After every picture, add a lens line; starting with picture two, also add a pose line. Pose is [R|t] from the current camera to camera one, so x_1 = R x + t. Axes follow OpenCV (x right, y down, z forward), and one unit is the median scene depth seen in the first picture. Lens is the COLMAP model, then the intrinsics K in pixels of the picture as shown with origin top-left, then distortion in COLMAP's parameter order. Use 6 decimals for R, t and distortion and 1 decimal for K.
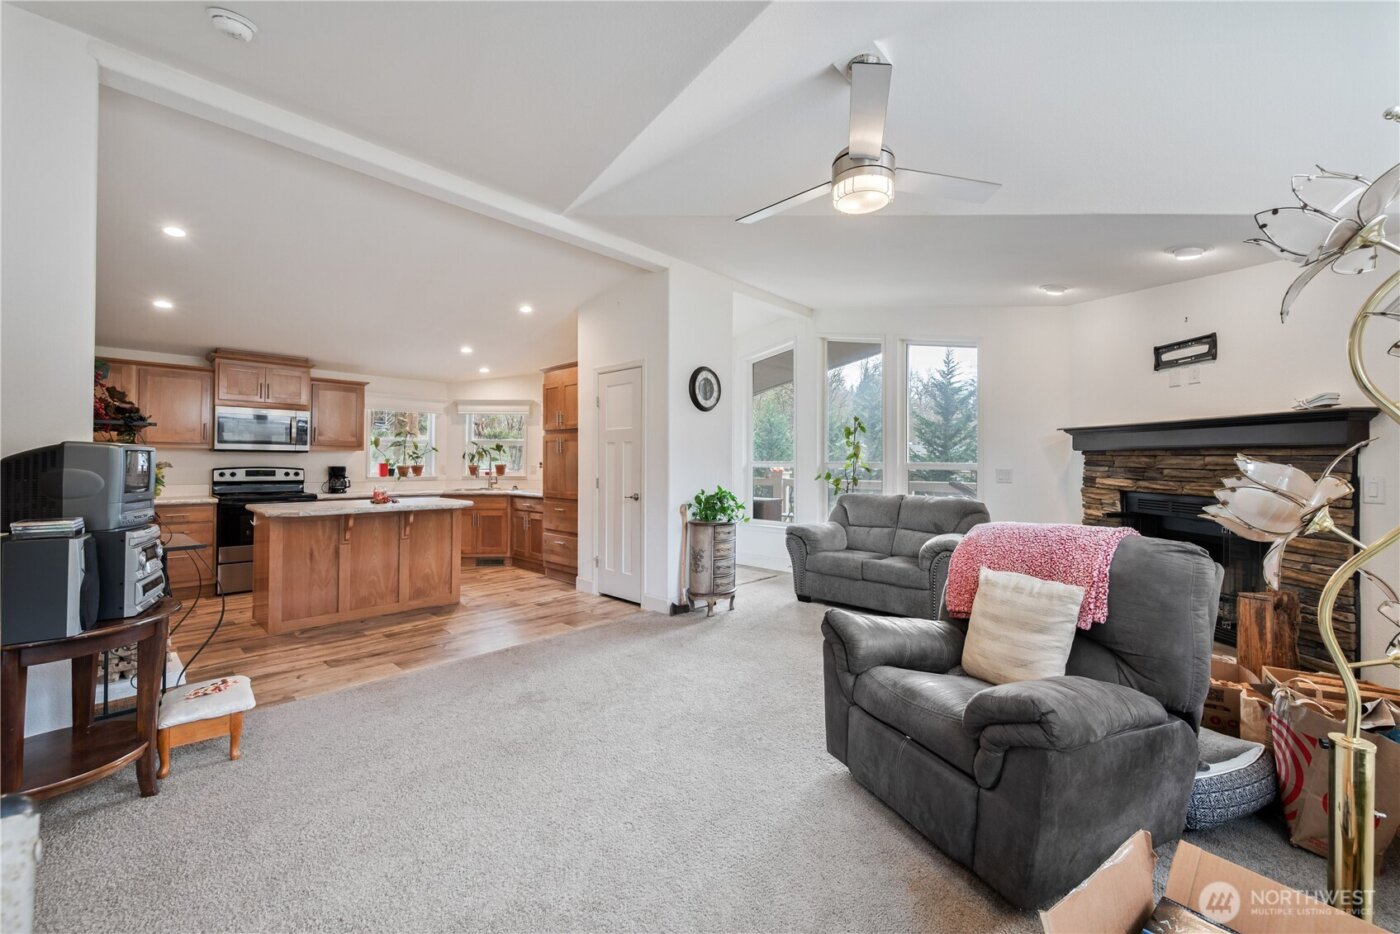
lens RADIAL K [[555.7, 0, 697.6], [0, 555.7, 461.0], [0, 0, 1]] dist [-0.000271, -0.000055]
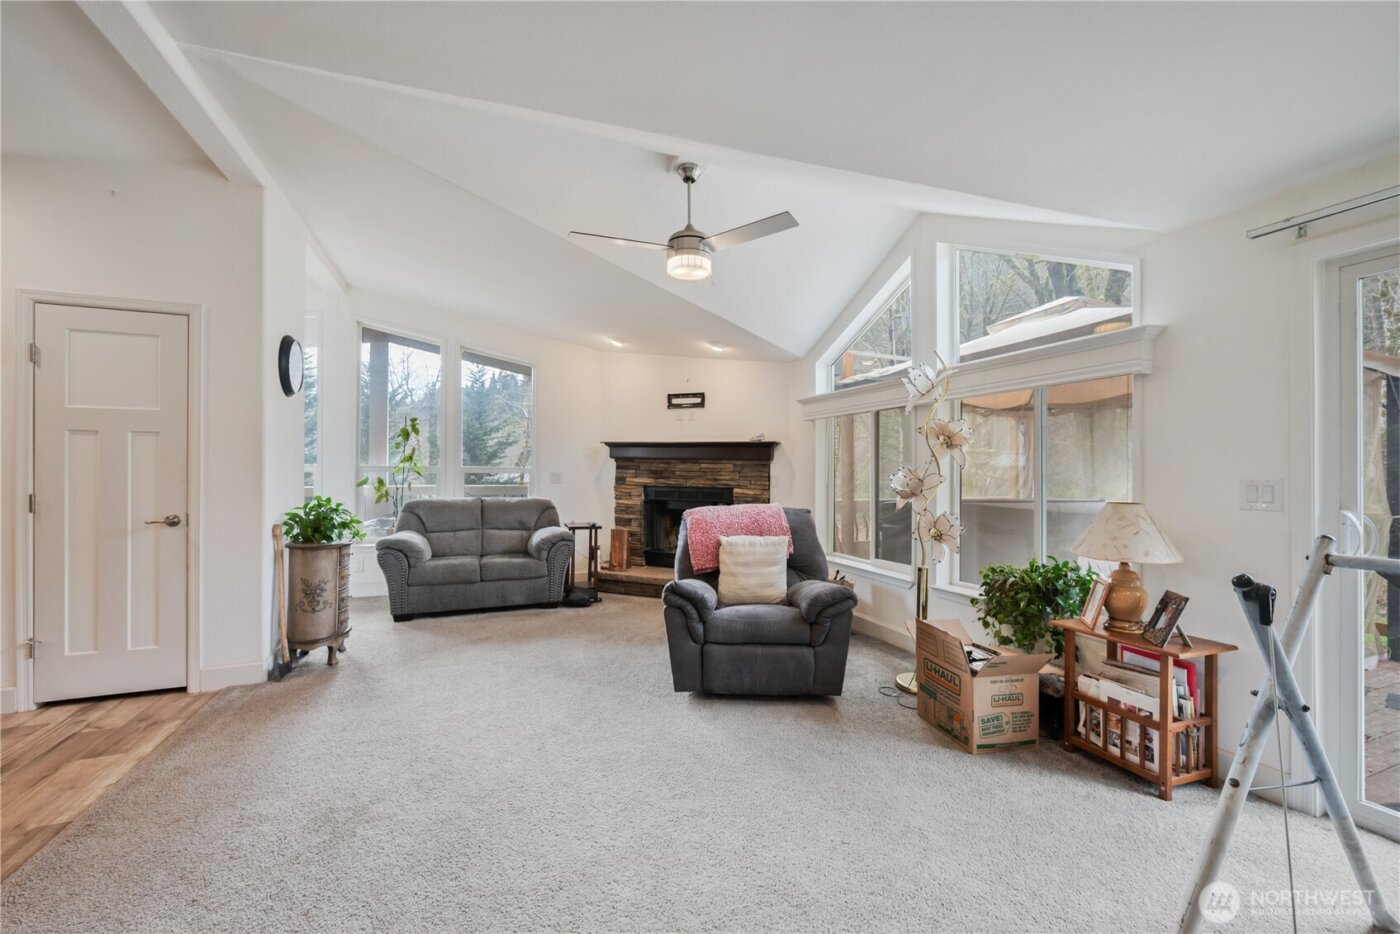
lens RADIAL K [[555.7, 0, 699.6], [0, 555.7, 469.8], [0, 0, 1]] dist [-0.000271, -0.000055]
pose [[0.414887, -0.003556, 0.909866, -0.428961], [-0.006726, 0.999953, 0.006975, -0.001071], [-0.909848, -0.009014, 0.414844, 0.196105]]
